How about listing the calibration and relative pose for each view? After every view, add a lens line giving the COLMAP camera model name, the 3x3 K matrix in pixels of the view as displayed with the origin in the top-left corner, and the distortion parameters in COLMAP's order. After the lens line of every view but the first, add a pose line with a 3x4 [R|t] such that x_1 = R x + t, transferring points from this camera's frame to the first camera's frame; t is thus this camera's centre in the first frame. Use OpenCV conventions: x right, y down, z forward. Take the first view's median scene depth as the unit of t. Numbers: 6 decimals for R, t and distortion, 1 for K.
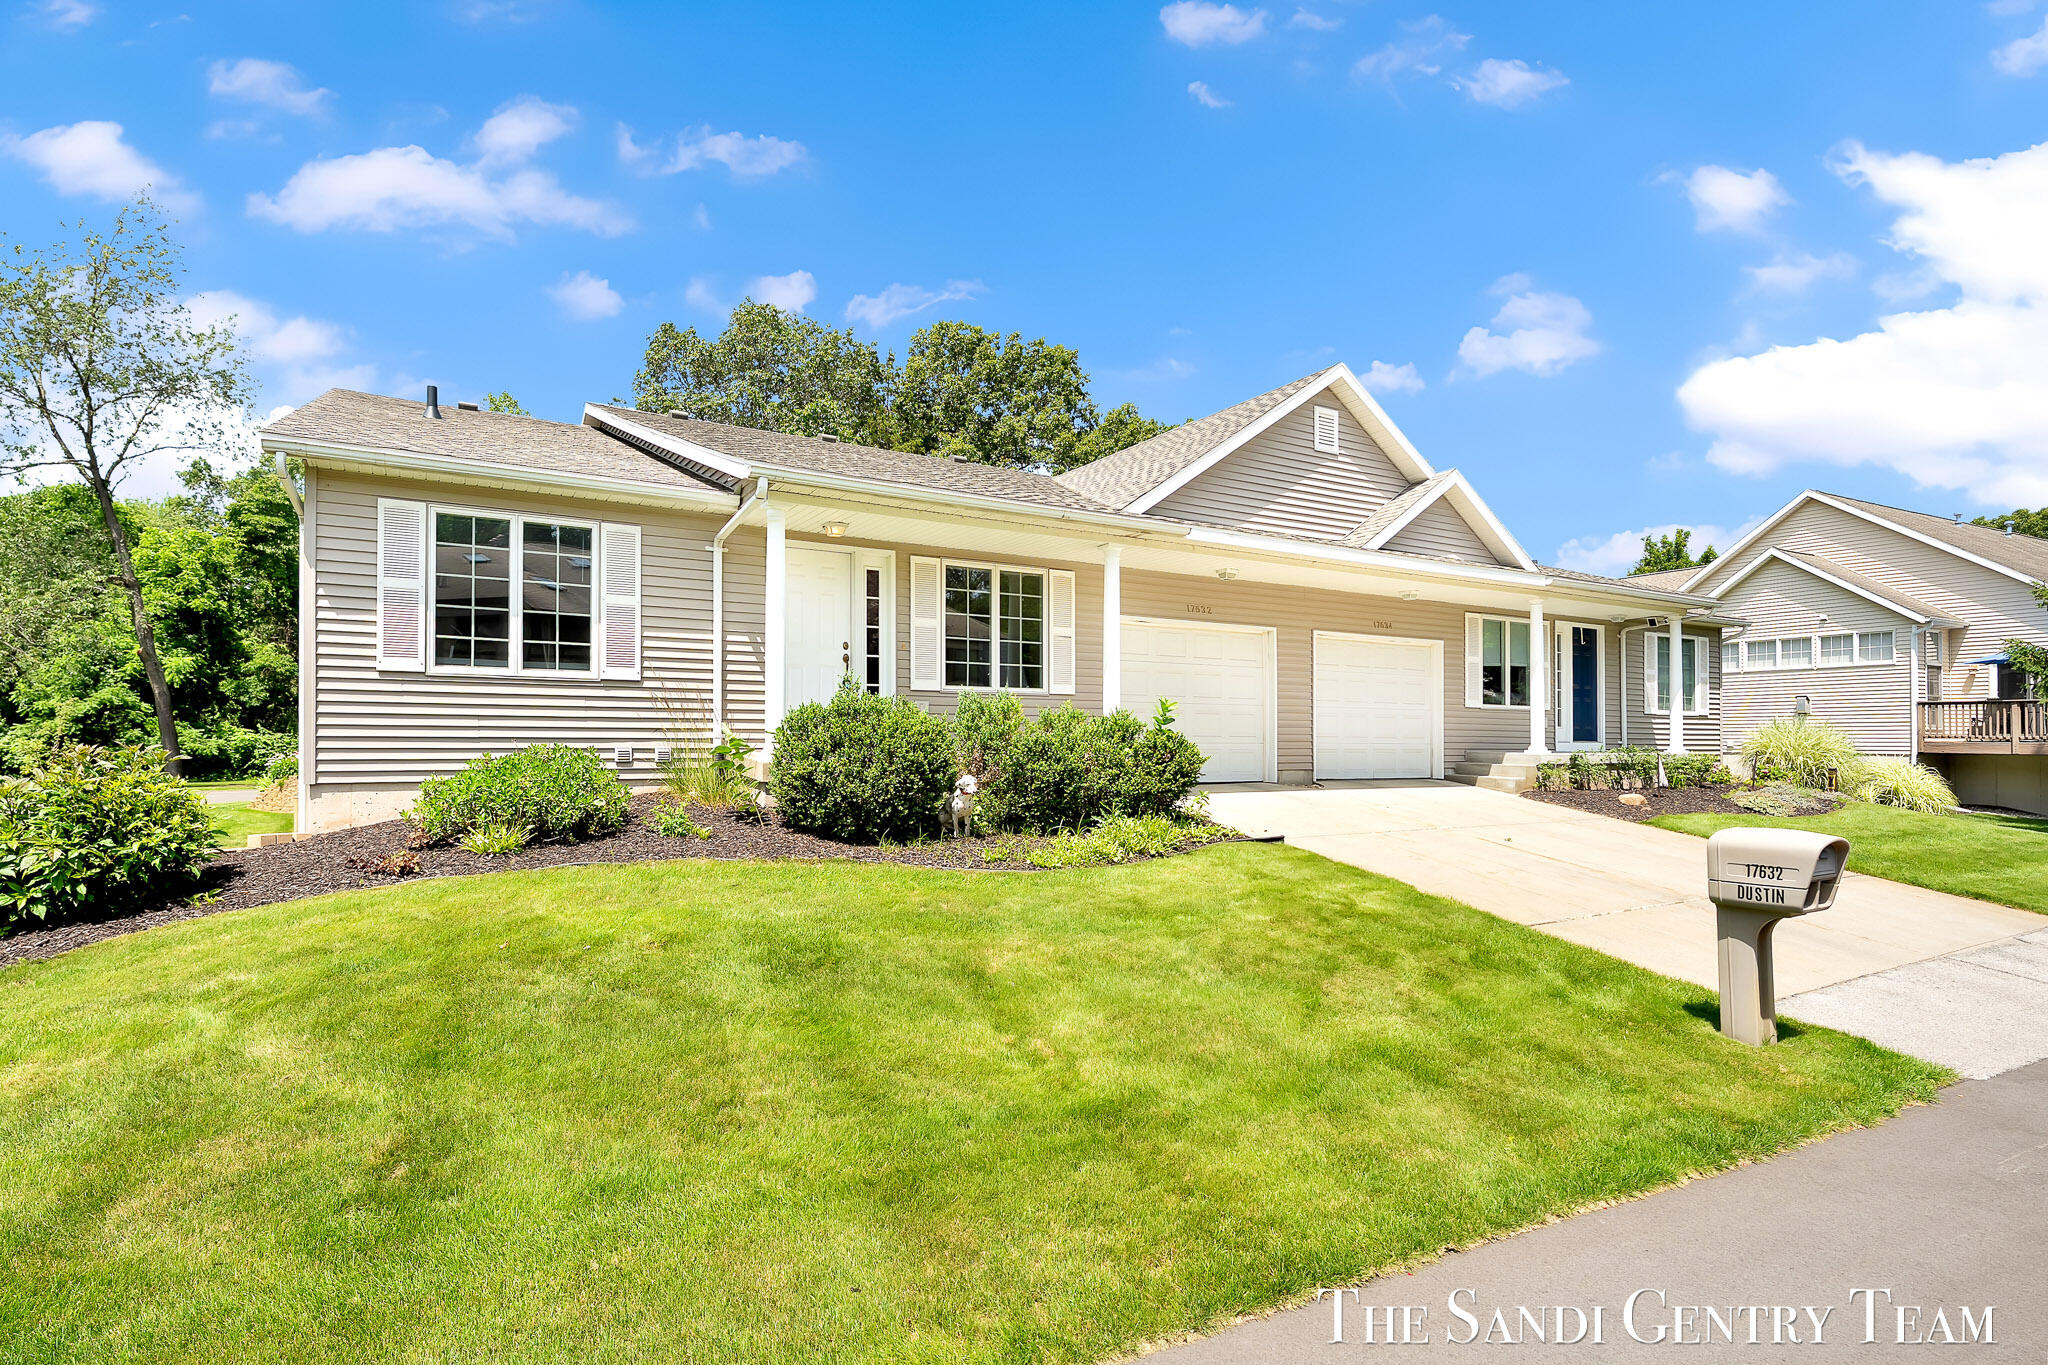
lens RADIAL K [[874.3, 0, 1023.9], [0, 874.3, 753.3], [0, 0, 1]] dist [-0.000197, -0.000562]
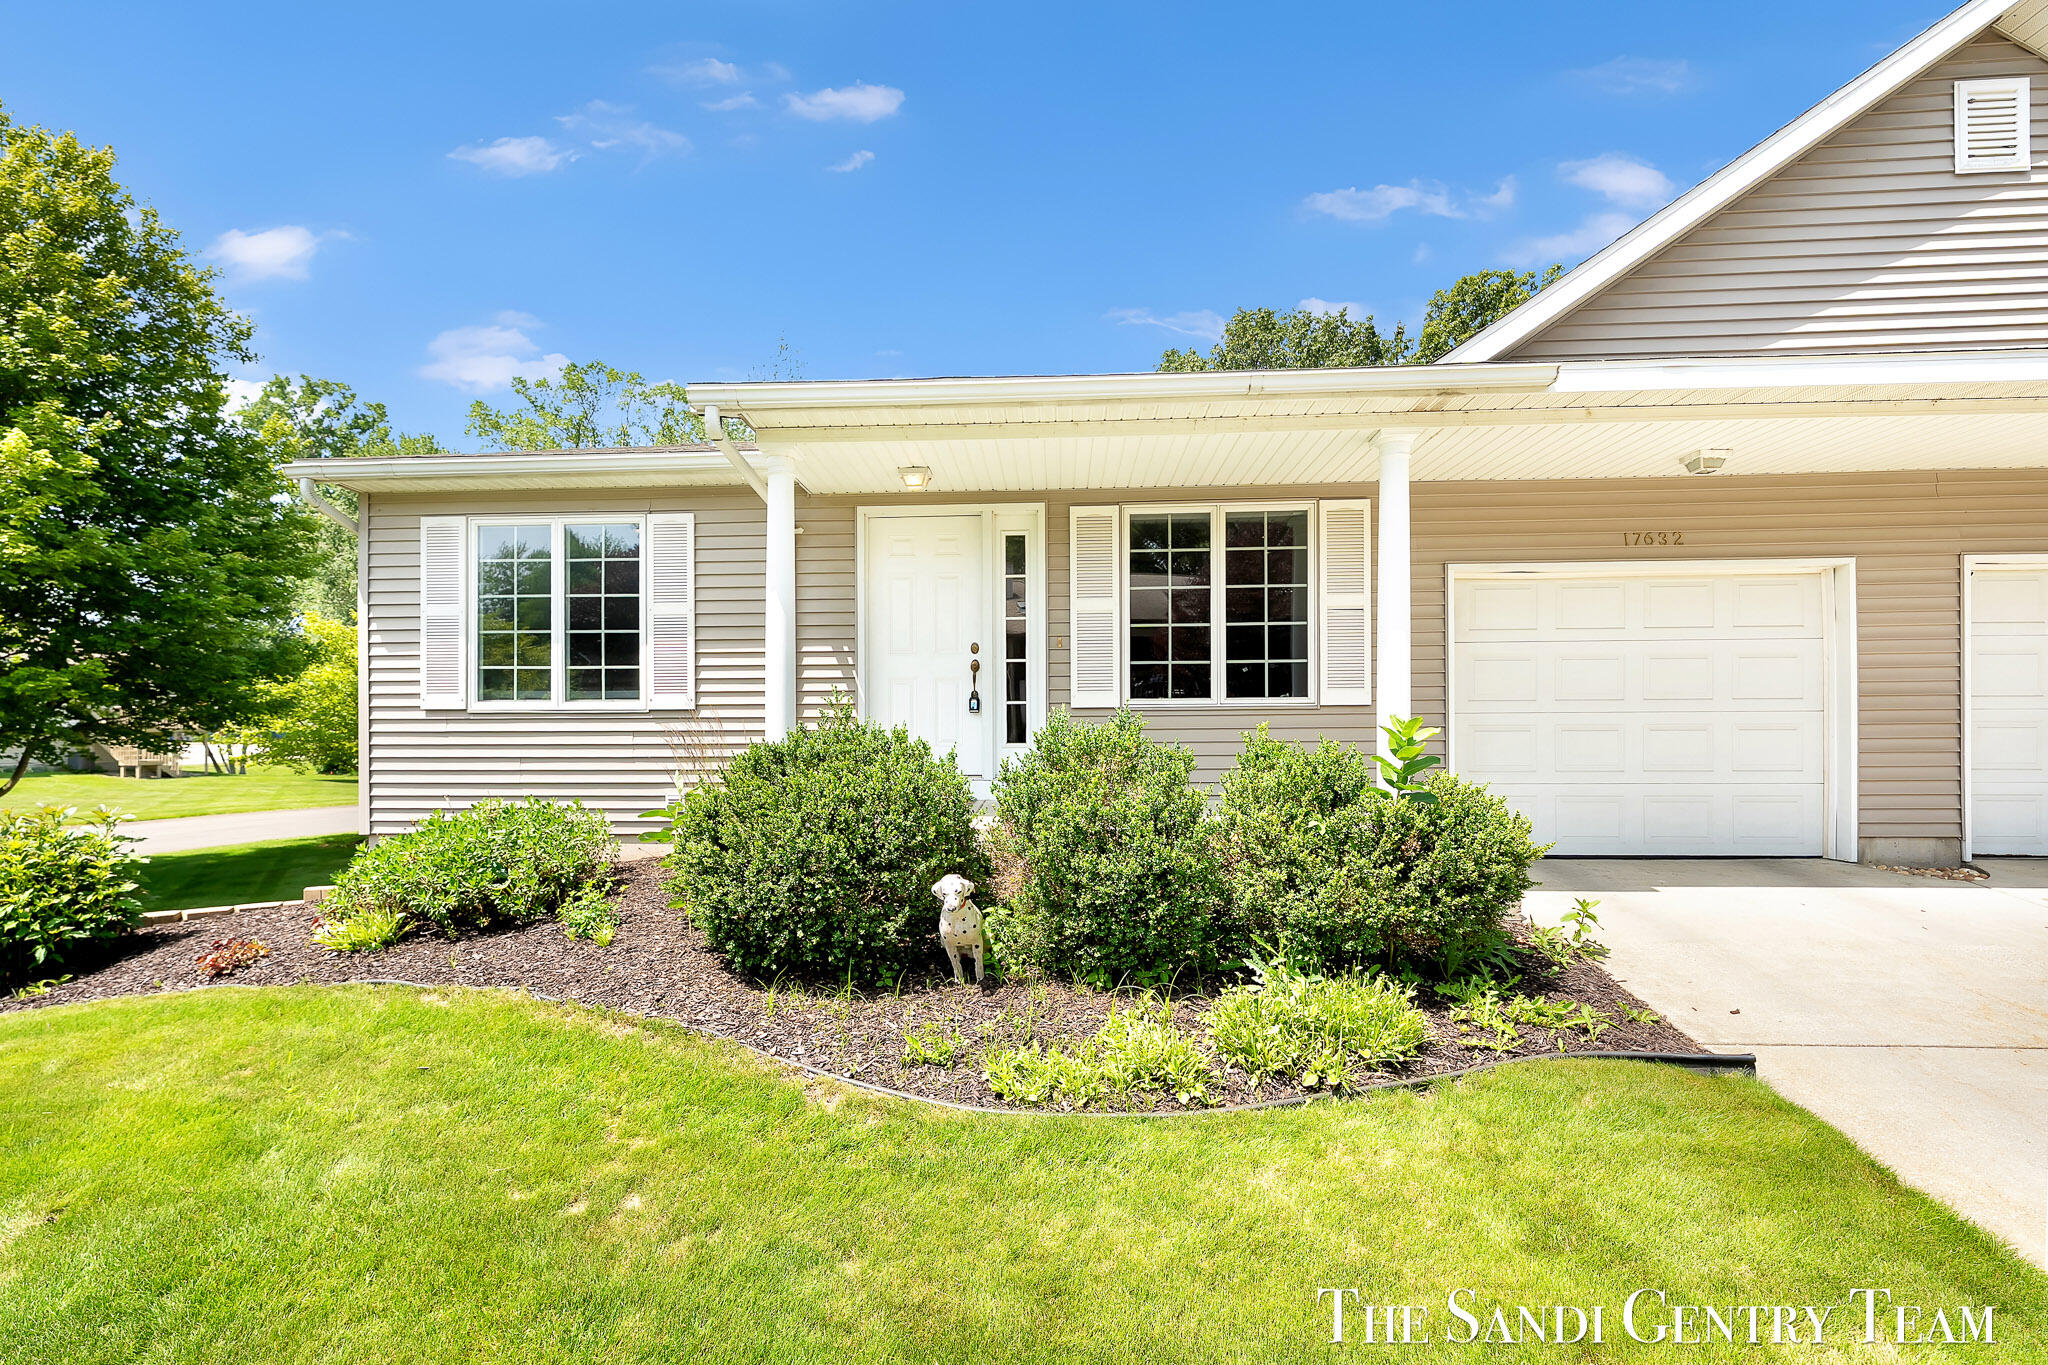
lens RADIAL K [[874.3, 0, 1023.9], [0, 874.3, 753.3], [0, 0, 1]] dist [-0.000197, -0.000562]
pose [[0.849520, 0.001781, -0.527553, 0.212654], [-0.002931, 0.999995, -0.001344, -0.040784], [0.527548, 0.002689, 0.849521, 0.457635]]
